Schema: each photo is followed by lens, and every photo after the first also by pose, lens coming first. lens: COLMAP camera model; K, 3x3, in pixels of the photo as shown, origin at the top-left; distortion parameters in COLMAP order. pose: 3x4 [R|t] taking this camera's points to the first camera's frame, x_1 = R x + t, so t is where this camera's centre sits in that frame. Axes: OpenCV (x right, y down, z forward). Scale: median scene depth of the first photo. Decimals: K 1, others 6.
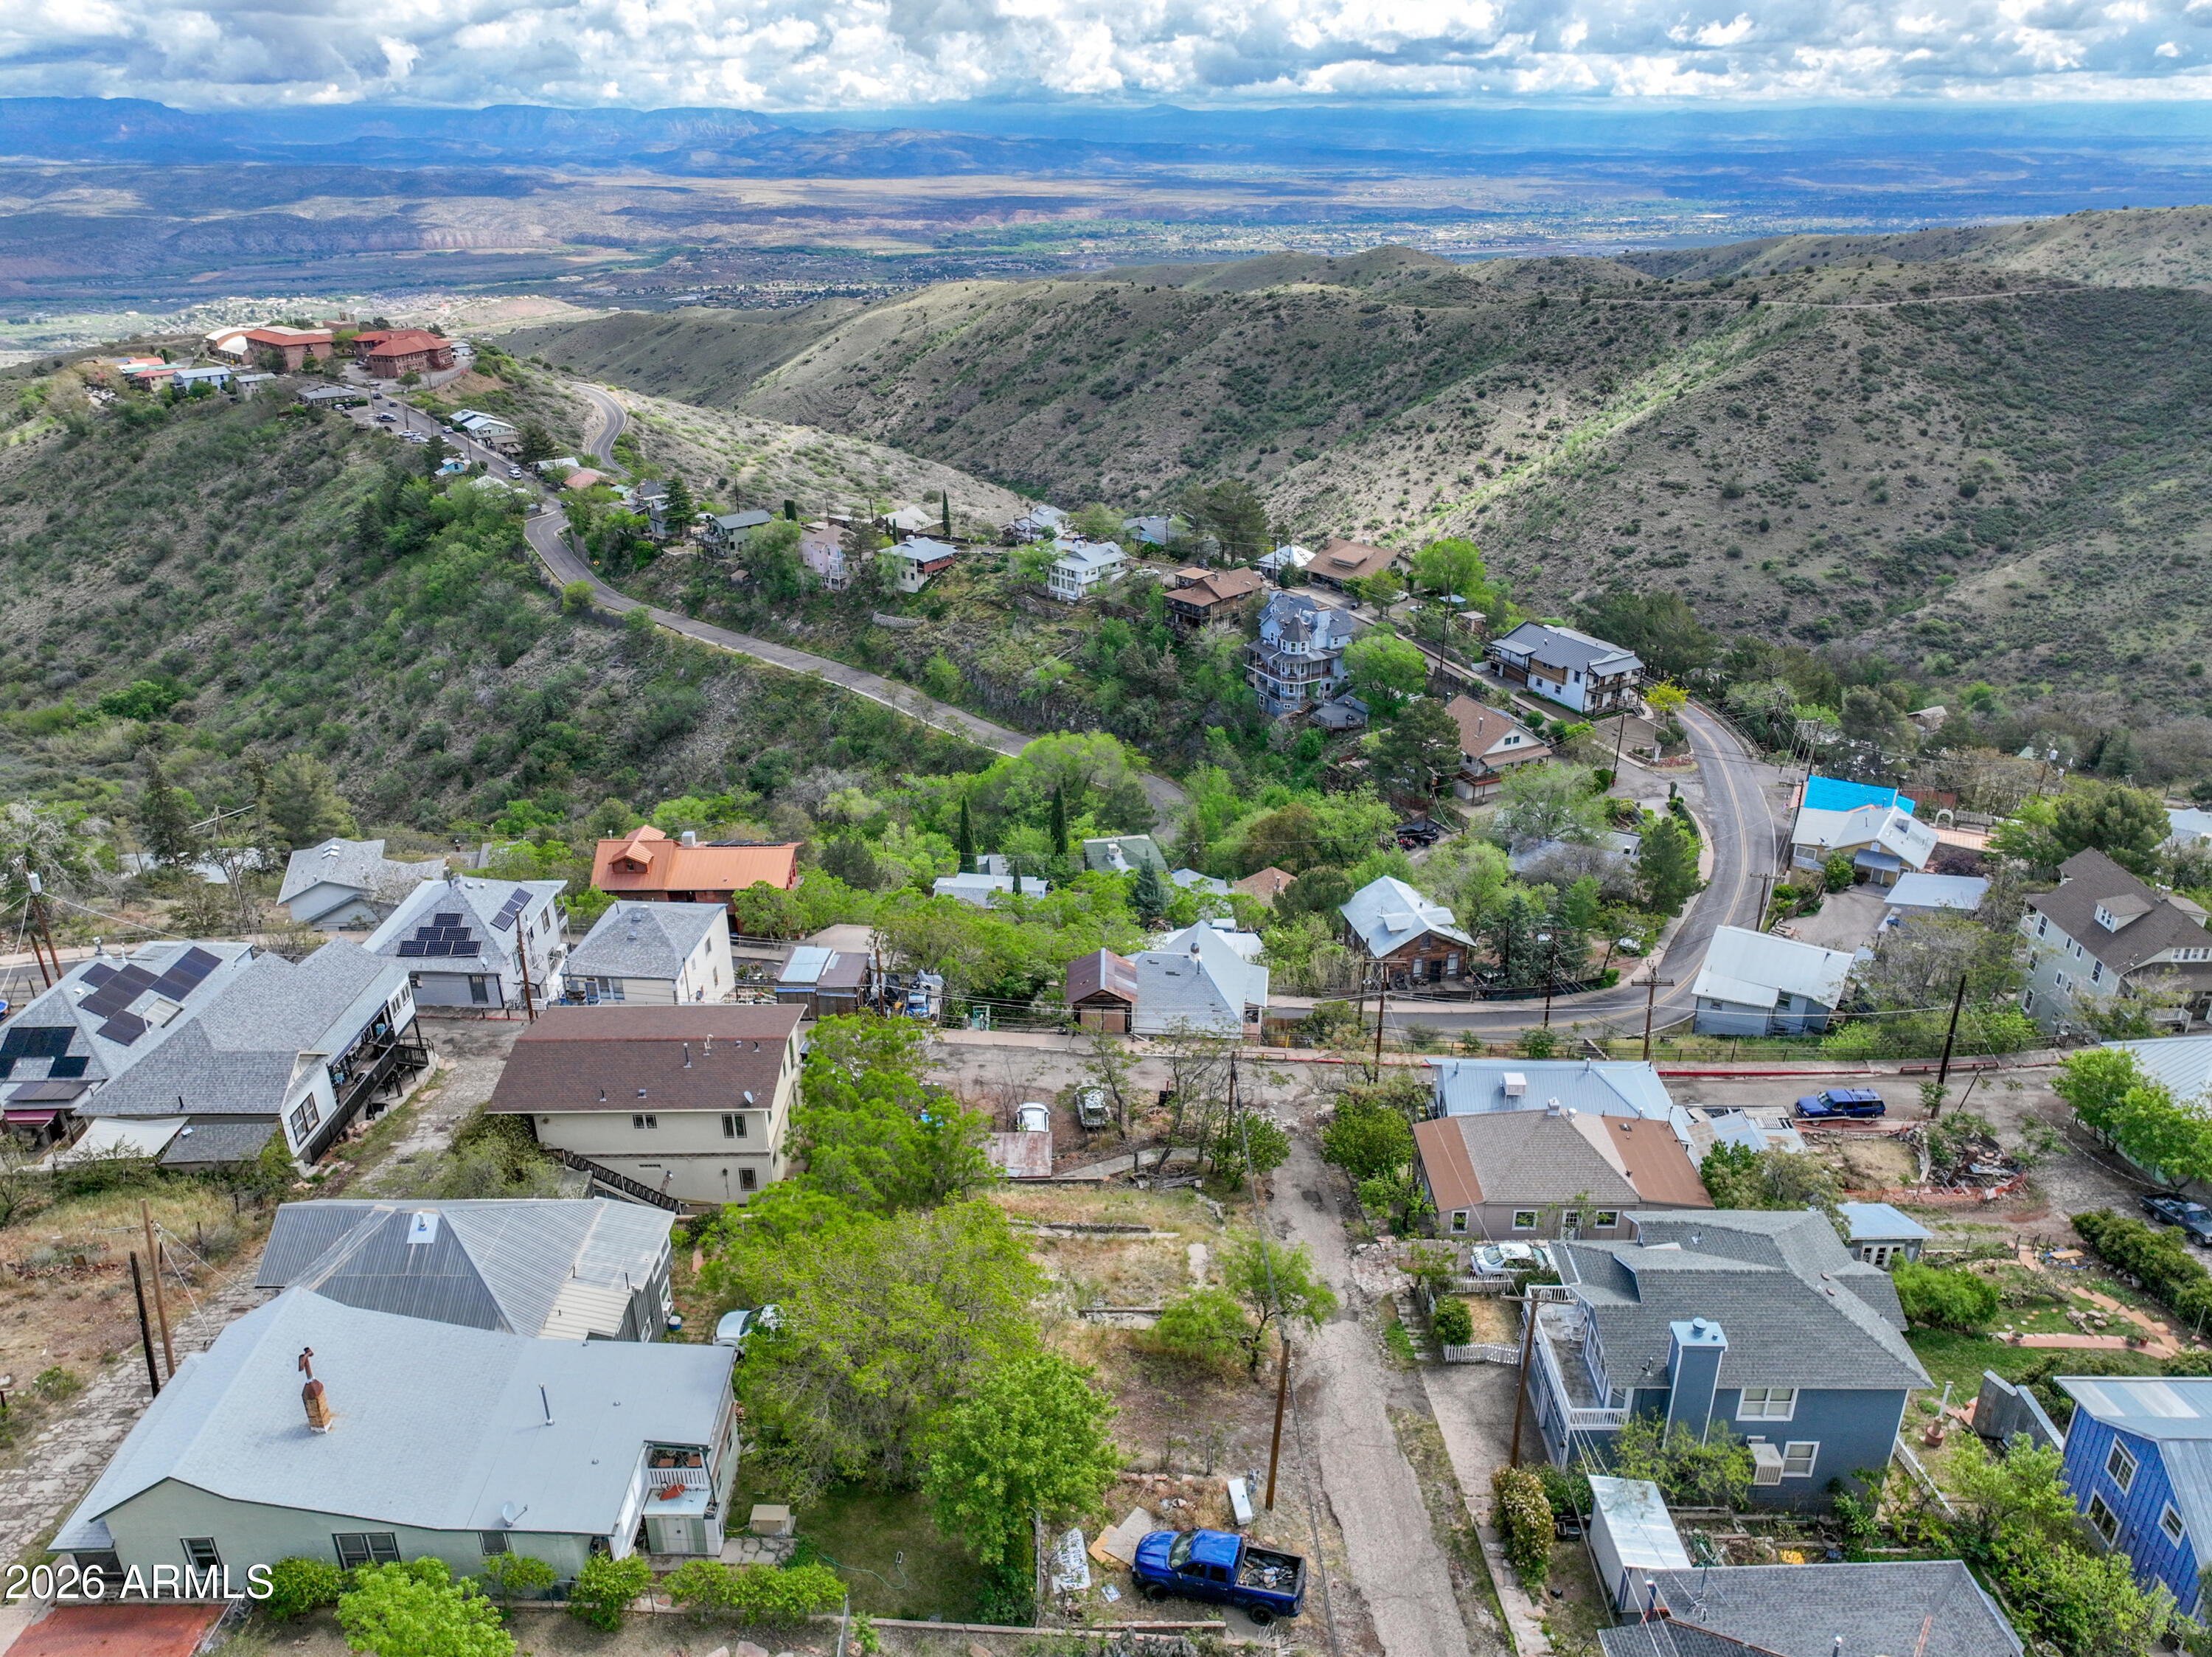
lens RADIAL K [[1554.0, 0, 1110.8], [0, 1554.0, 826.8], [0, 0, 1]] dist [-0.000219, 0.019773]
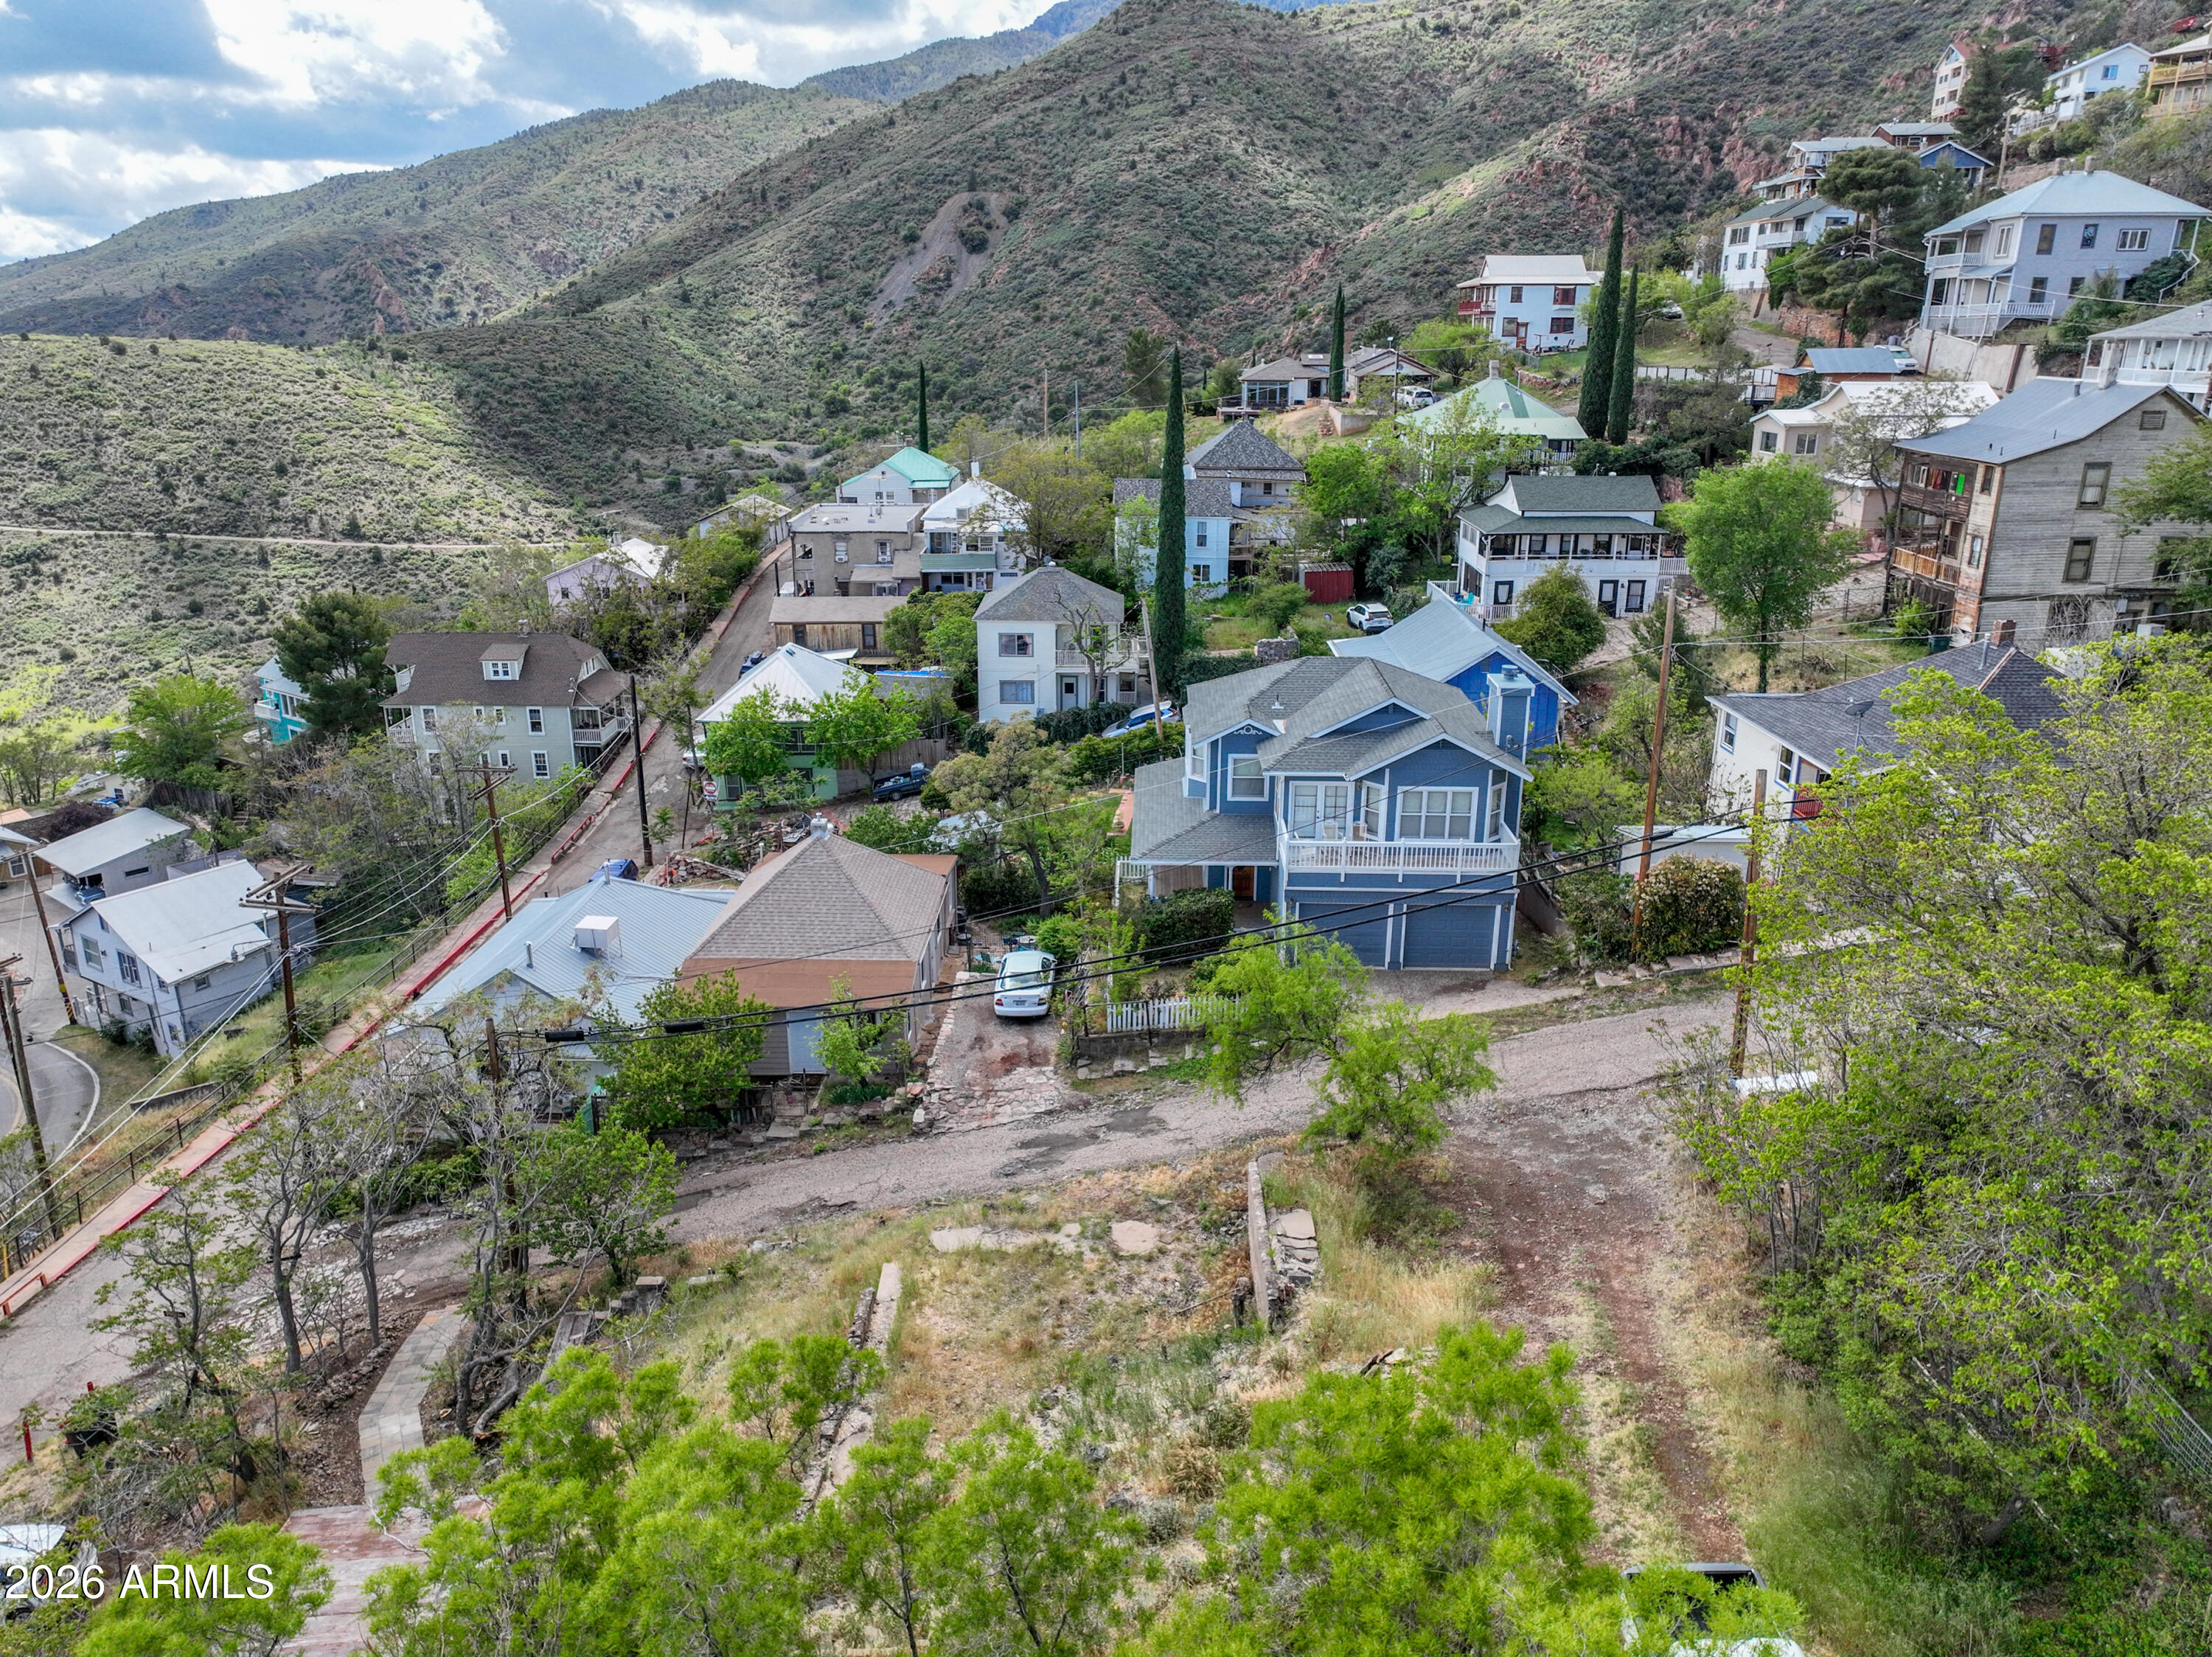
lens RADIAL K [[1554.0, 0, 1106.8], [0, 1554.0, 825.0], [0, 0, 1]] dist [-0.000219, 0.019773]
pose [[0.018210, -0.299487, 0.953927, -0.071869], [0.407208, 0.873592, 0.266492, 0.011611], [-0.913154, 0.383594, 0.137862, 0.171598]]
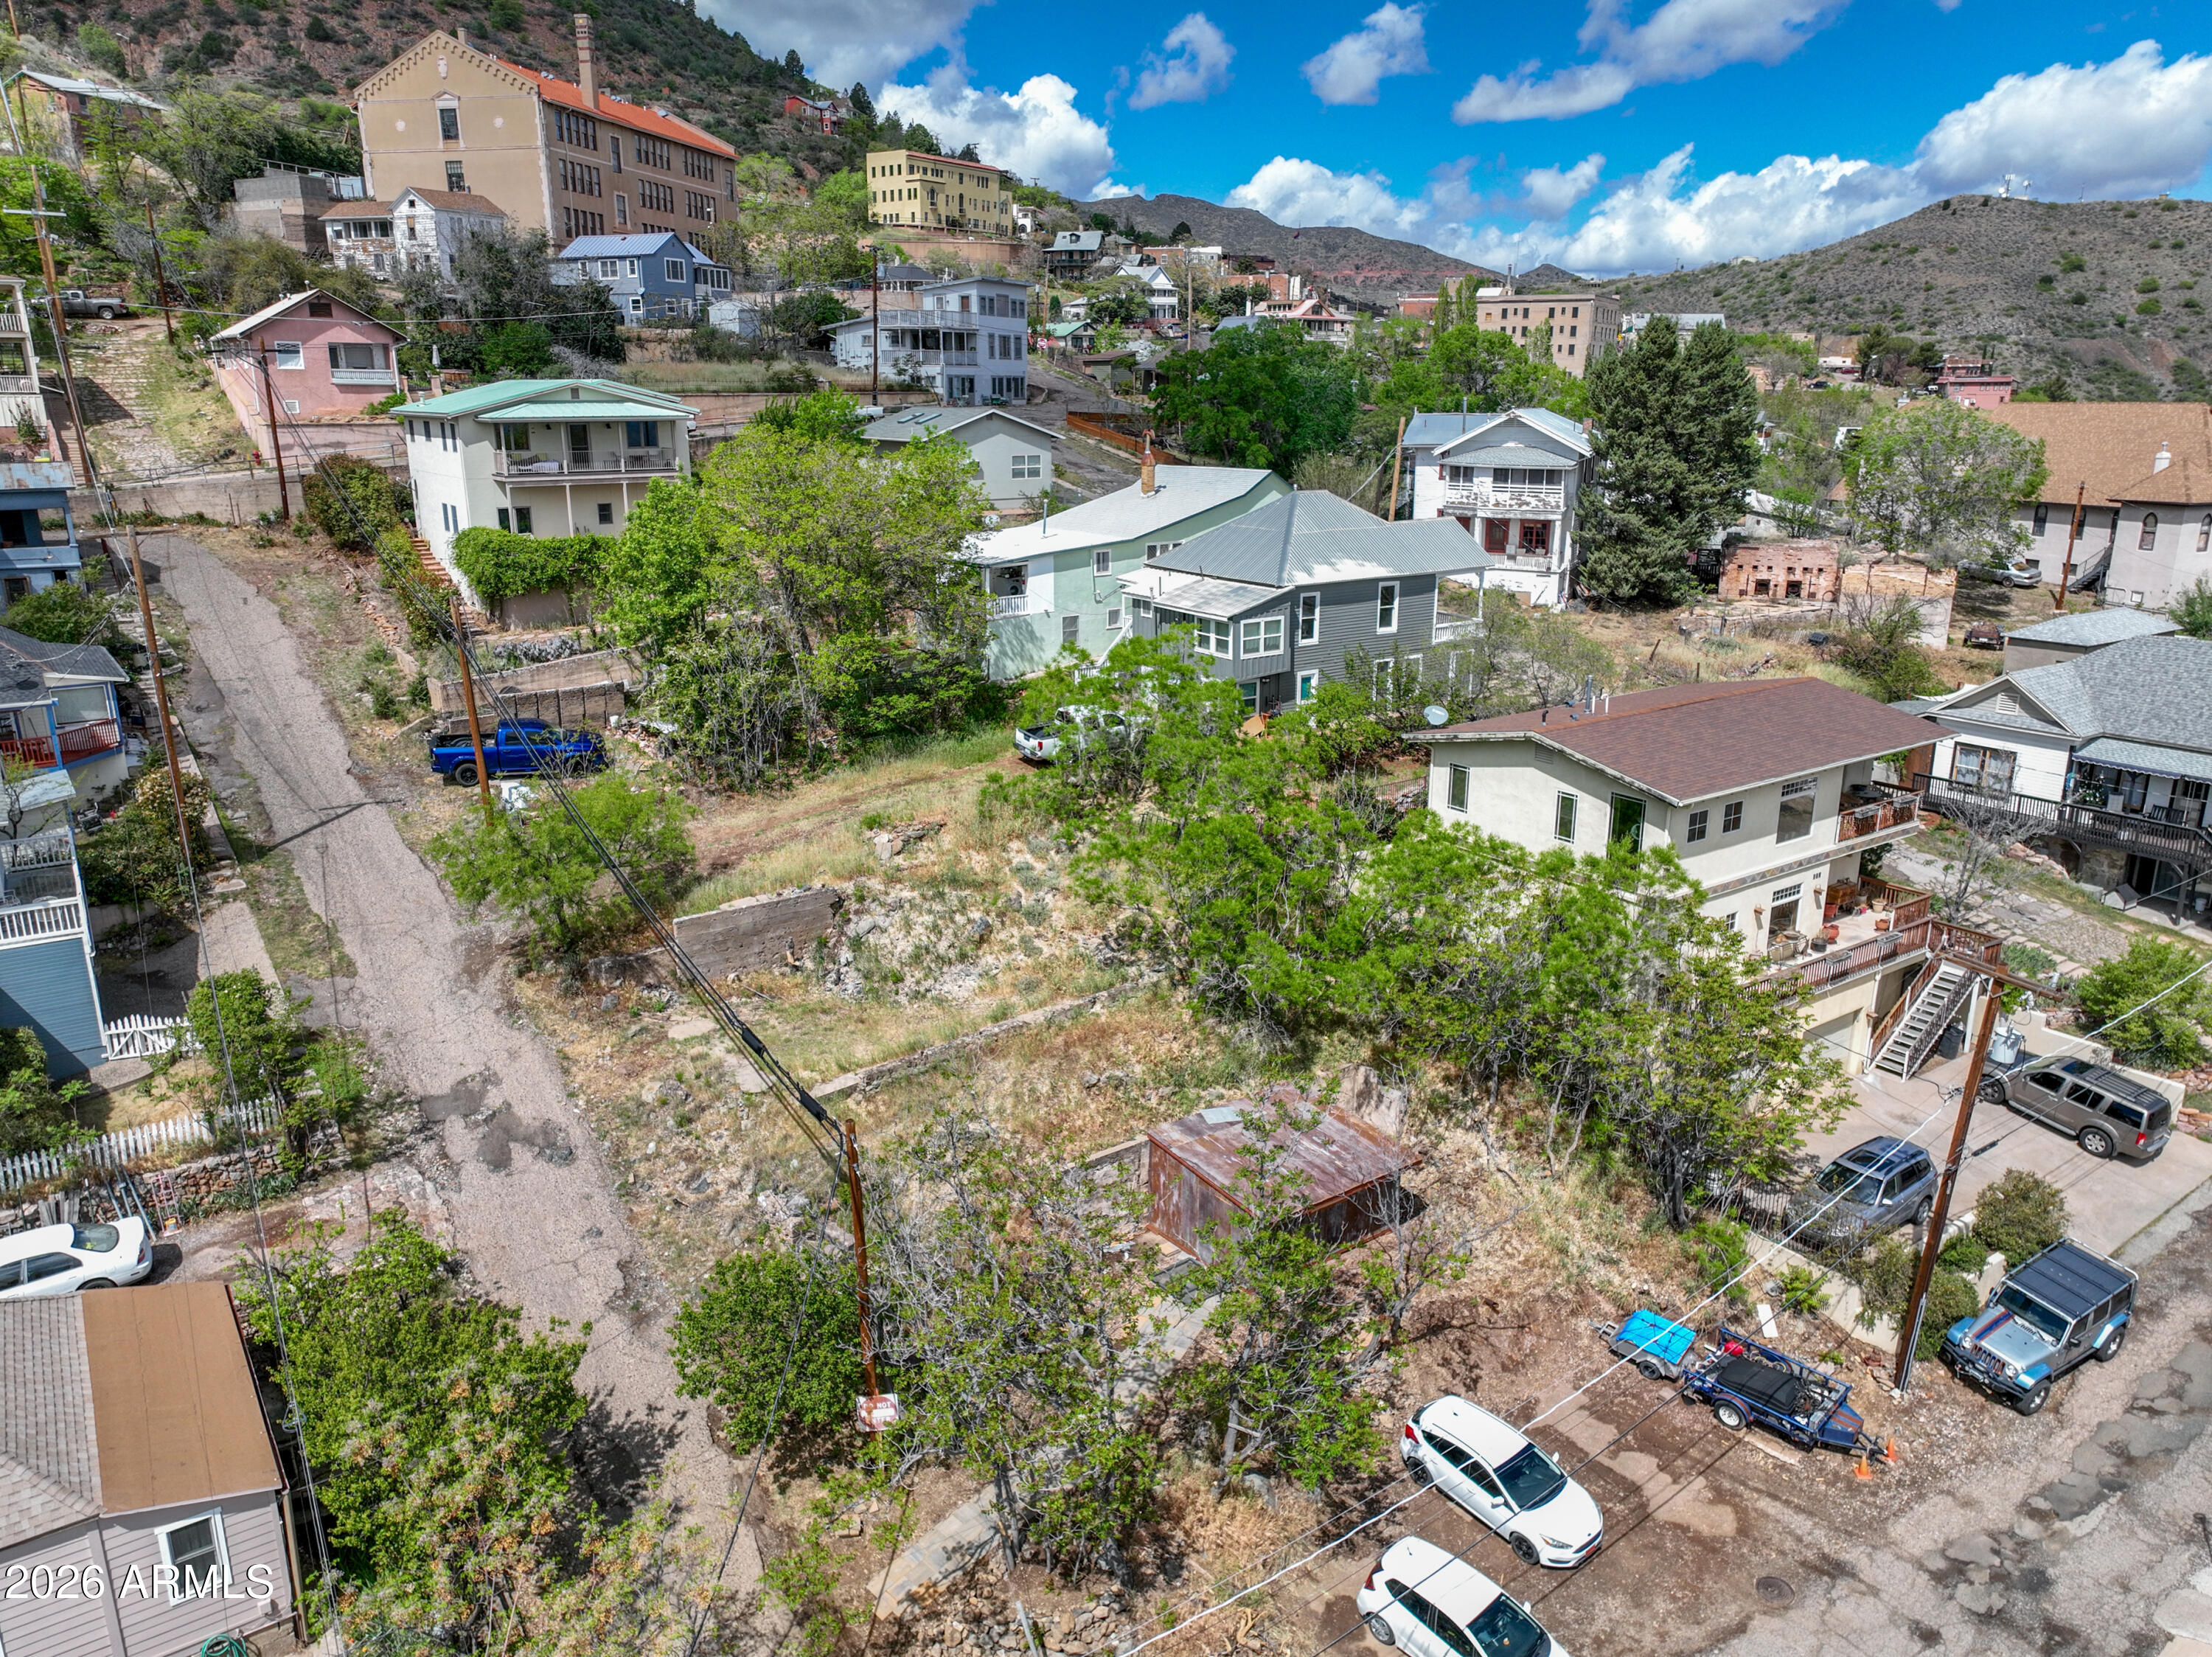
lens RADIAL K [[1554.0, 0, 1106.4], [0, 1554.0, 821.1], [0, 0, 1]] dist [-0.000219, 0.019773]
pose [[-0.821510, 0.162764, -0.546469, 0.046899], [-0.226579, 0.786291, 0.574812, -0.025626], [0.523242, 0.596033, -0.609067, 0.270093]]
